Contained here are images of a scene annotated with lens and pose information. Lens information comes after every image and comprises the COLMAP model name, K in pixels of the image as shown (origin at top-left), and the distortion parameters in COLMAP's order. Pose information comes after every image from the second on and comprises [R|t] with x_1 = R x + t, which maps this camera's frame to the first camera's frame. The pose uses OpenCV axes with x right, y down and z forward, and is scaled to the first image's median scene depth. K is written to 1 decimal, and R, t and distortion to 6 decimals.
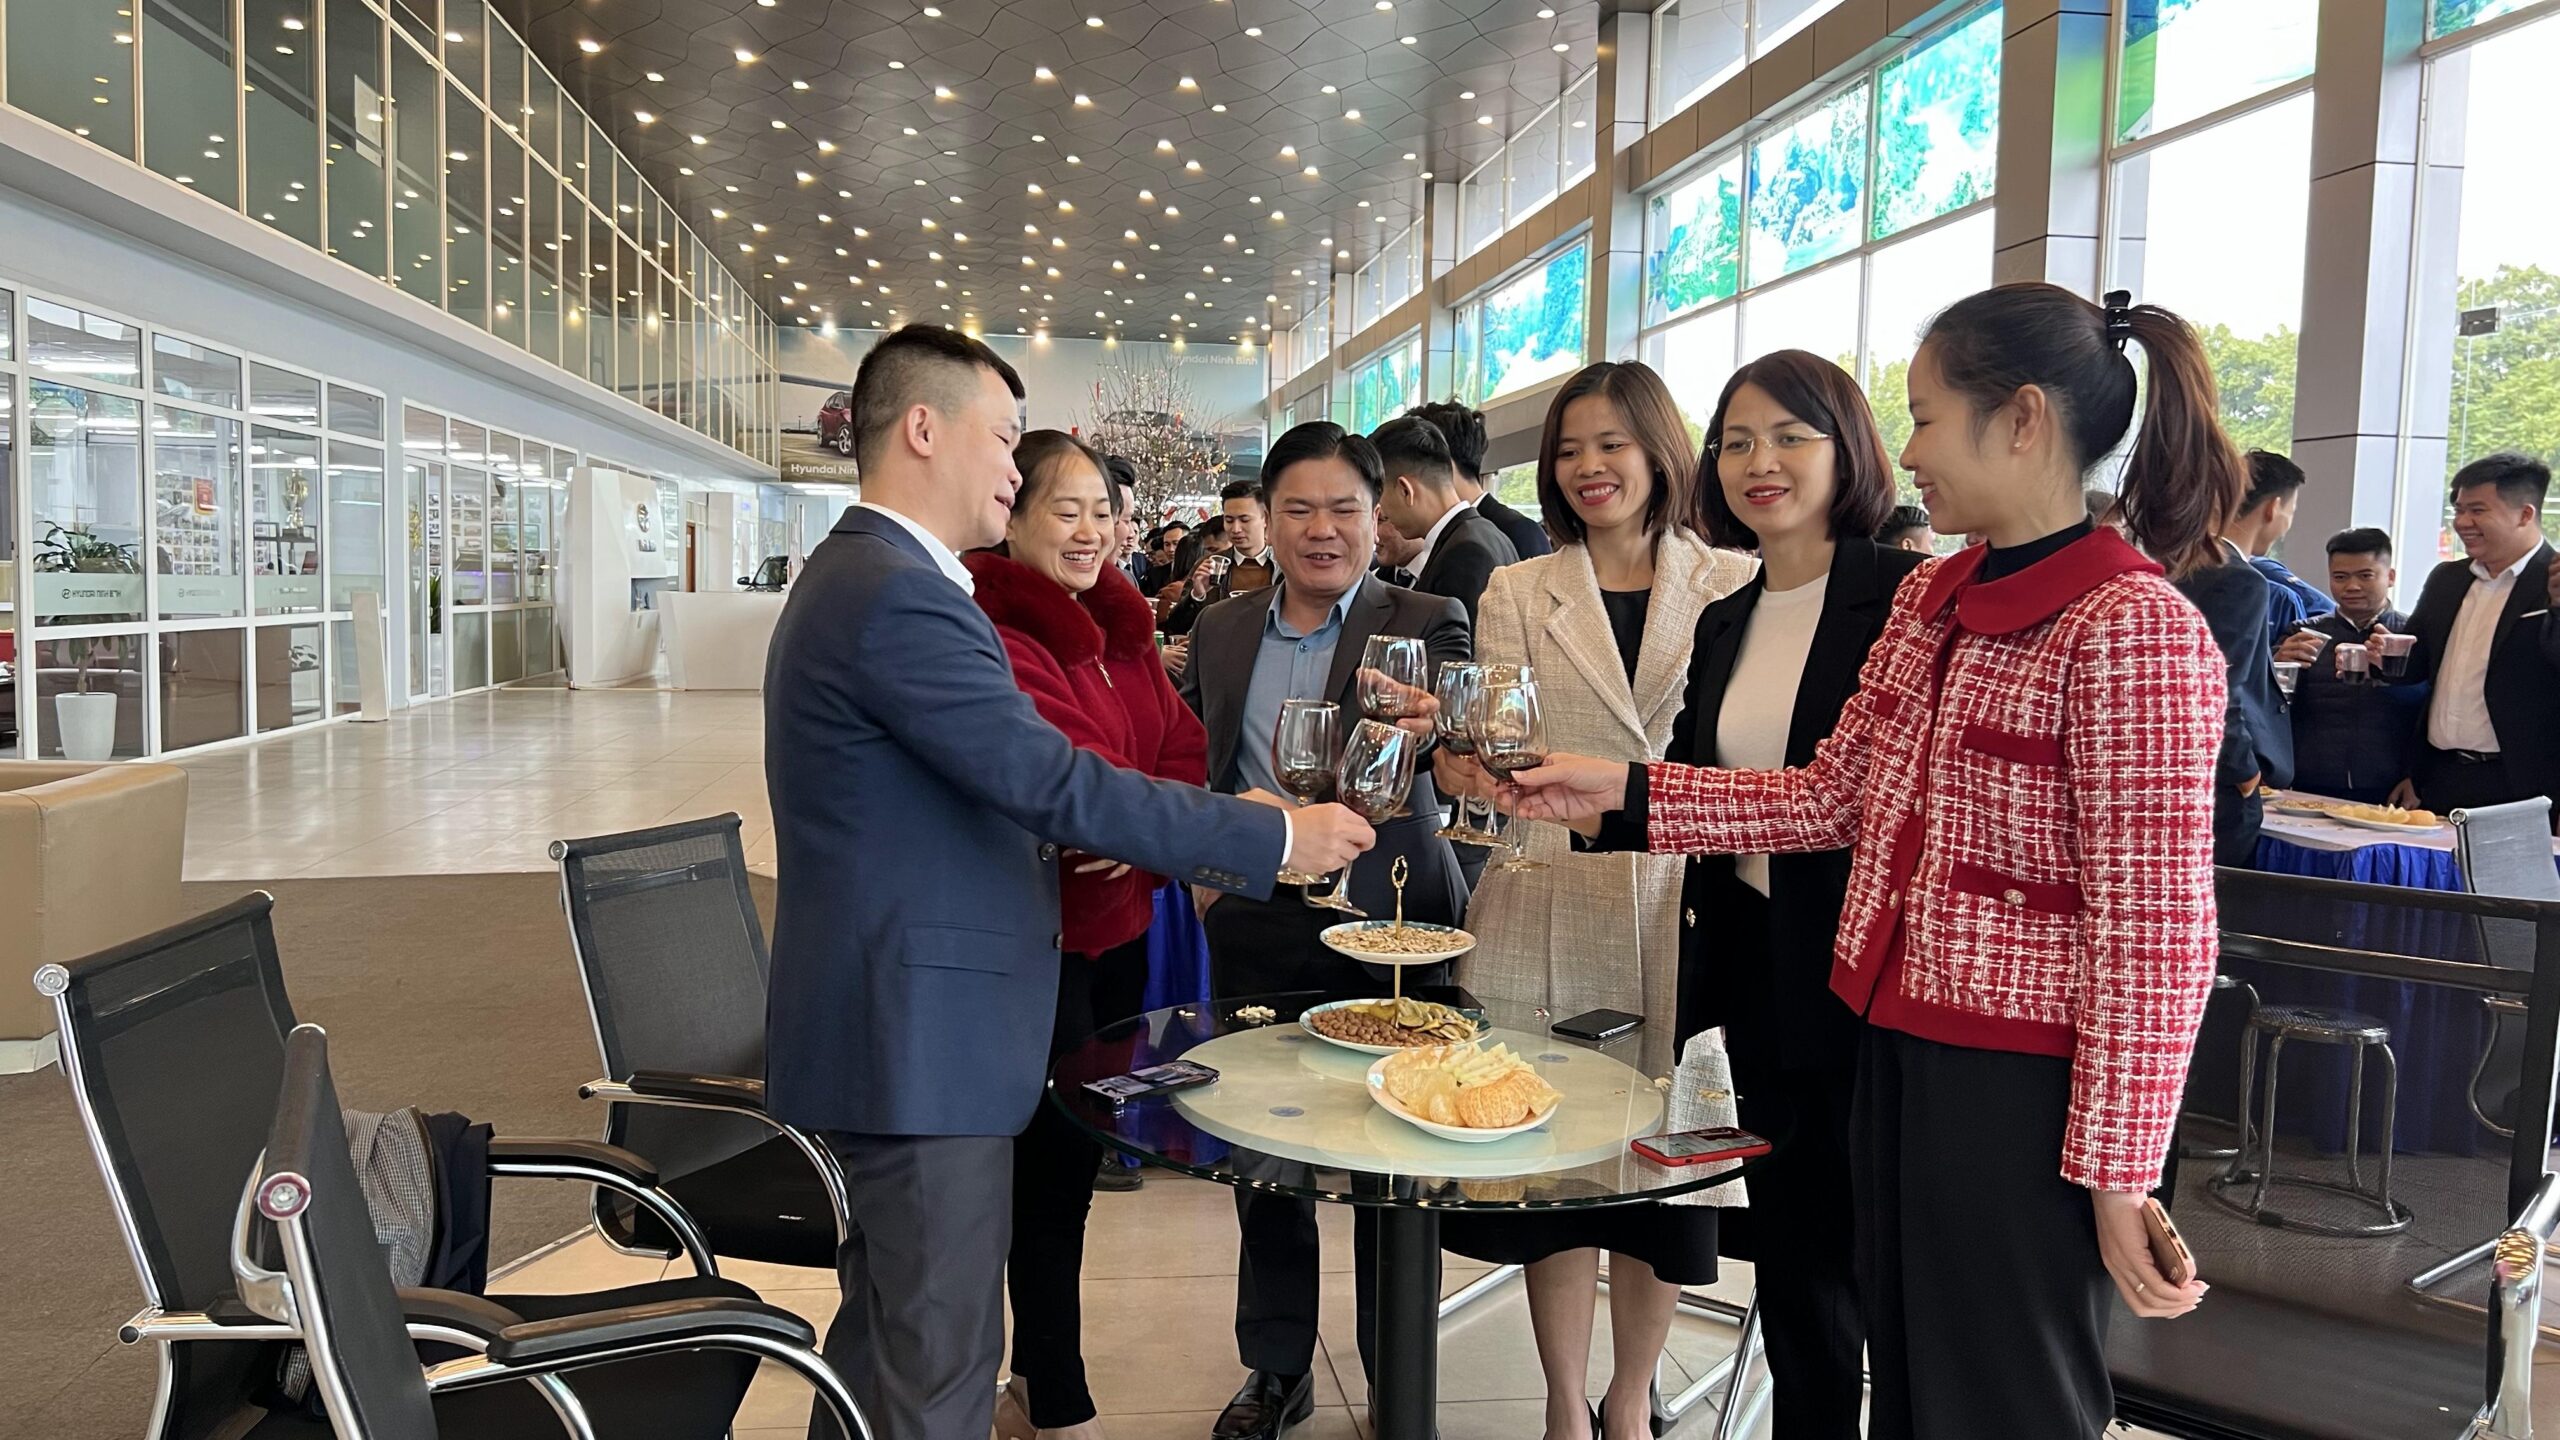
lens RADIAL K [[1887.5, 0, 1265.7], [0, 1887.5, 721.5], [0, 0, 1]] dist [0.050502, -0.061560]
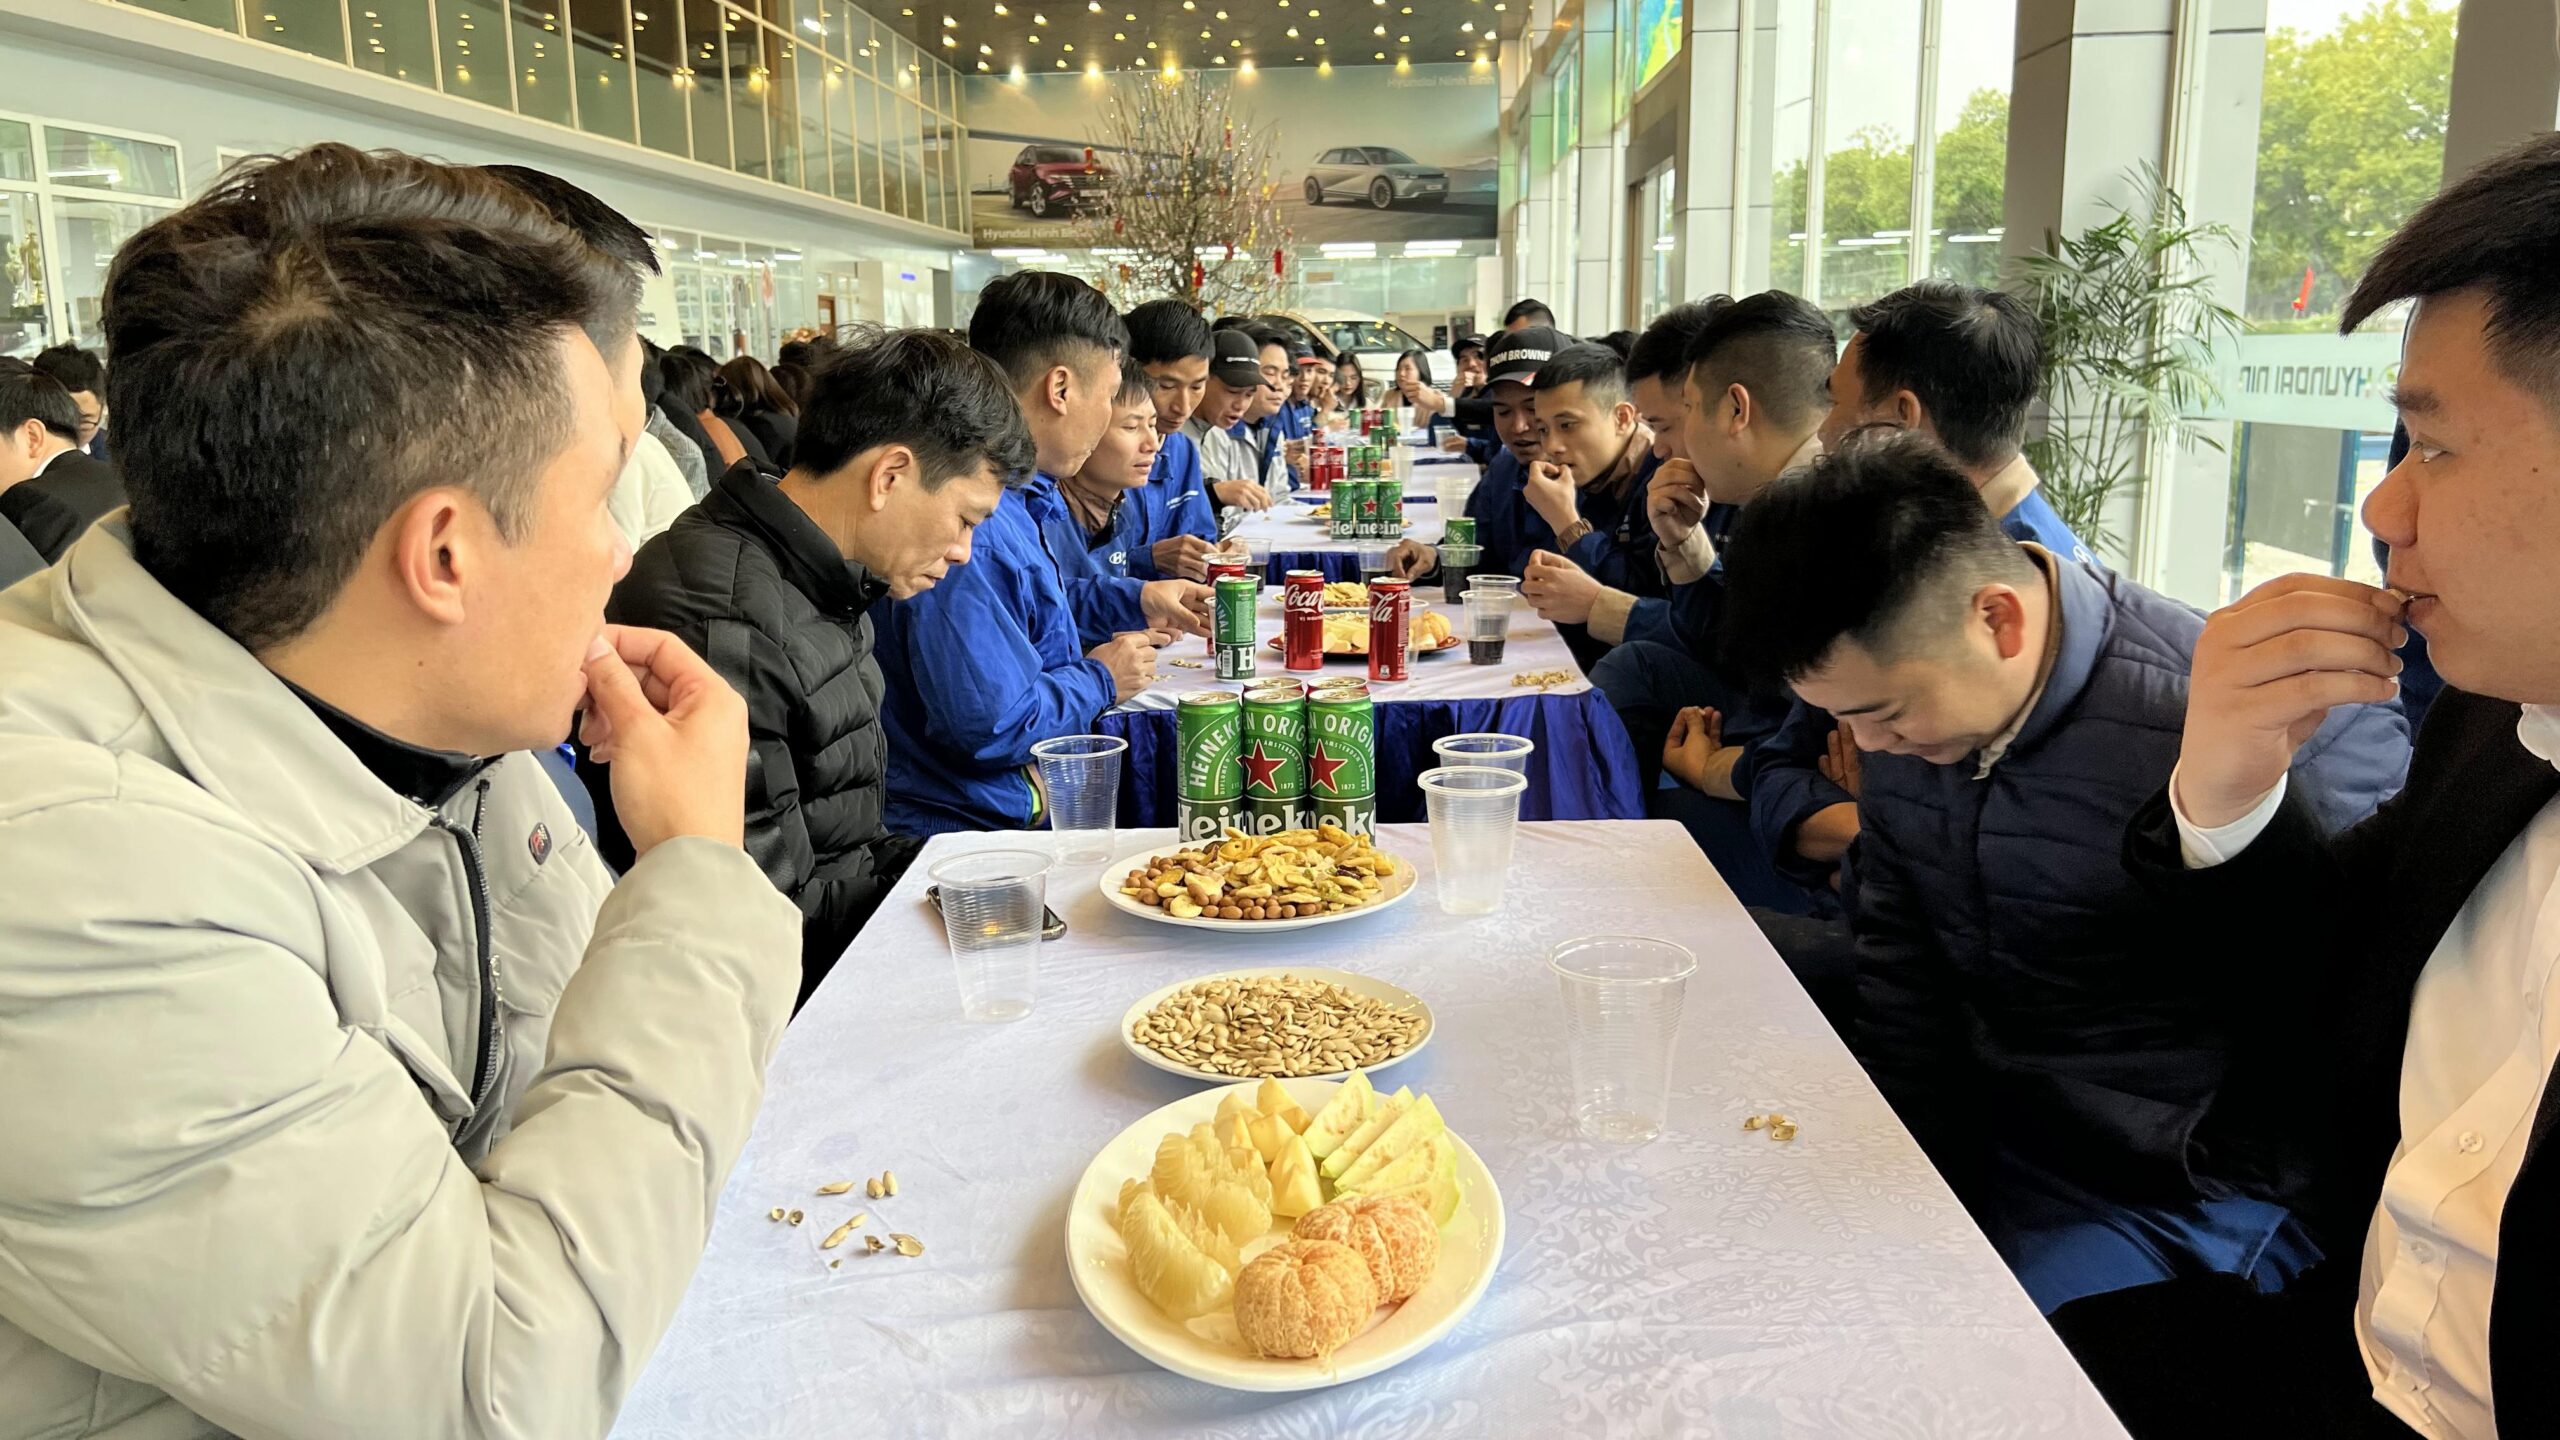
lens RADIAL K [[1887.5, 0, 1265.3], [0, 1887.5, 737.1], [0, 0, 1]] dist [0.050502, -0.061560]
pose [[0.979693, 0.005536, -0.200428, 0.119230], [0.020096, 0.991875, 0.125621, -0.004005], [0.199495, -0.127097, 0.971621, 0.154034]]
